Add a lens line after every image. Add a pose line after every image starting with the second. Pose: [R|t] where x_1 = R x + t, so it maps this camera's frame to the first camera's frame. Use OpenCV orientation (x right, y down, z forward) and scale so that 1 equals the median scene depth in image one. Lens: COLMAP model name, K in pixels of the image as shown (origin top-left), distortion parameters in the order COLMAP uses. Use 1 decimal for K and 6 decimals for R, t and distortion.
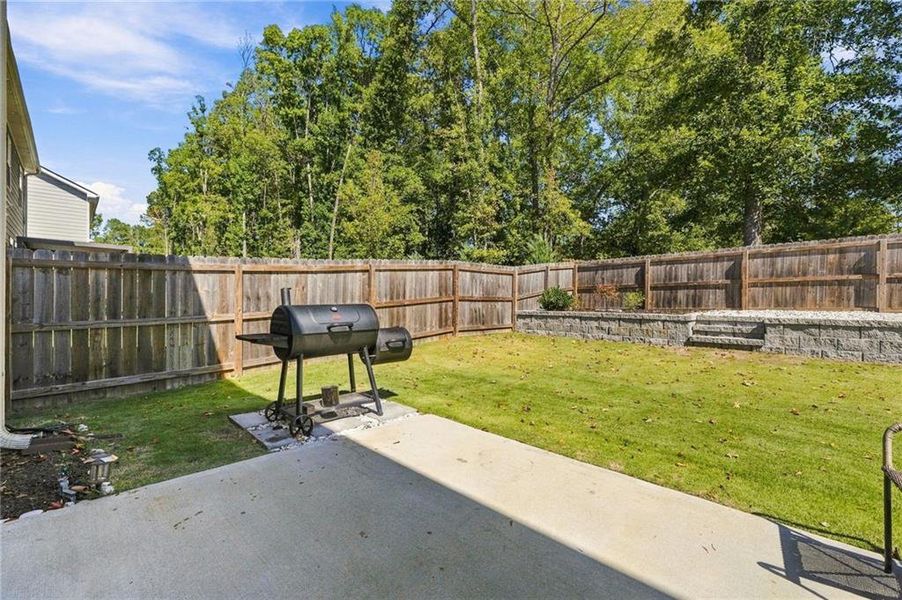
lens RADIAL K [[391.4, 0, 460.5], [0, 391.4, 293.3], [0, 0, 1]] dist [-0.011575, 0.001175]
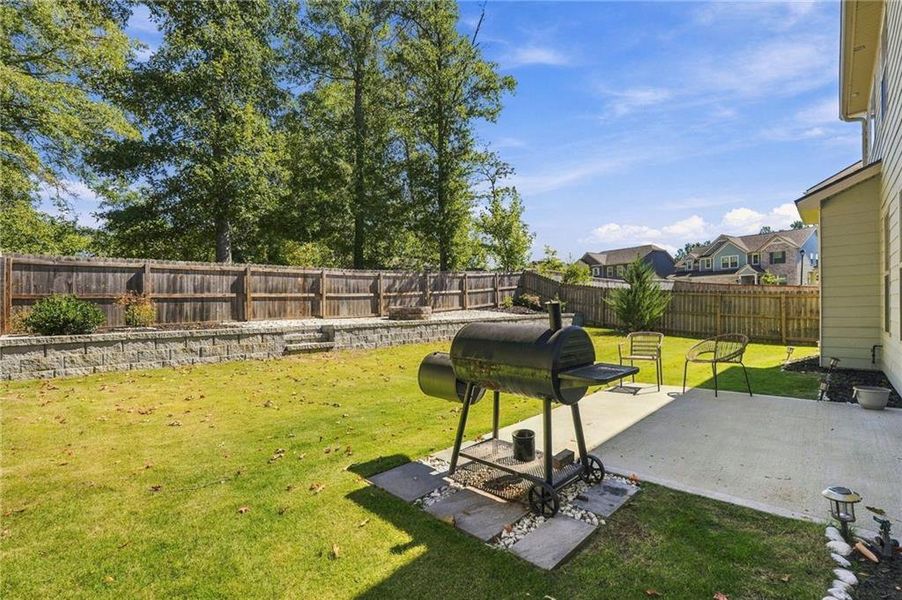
lens RADIAL K [[391.4, 0, 457.7], [0, 391.4, 304.0], [0, 0, 1]] dist [-0.011575, 0.001175]
pose [[-0.007531, 0.005298, 0.999958, -0.344343], [-0.003865, 0.999978, -0.005328, -0.002373], [-0.999964, -0.003905, -0.007510, 0.358047]]
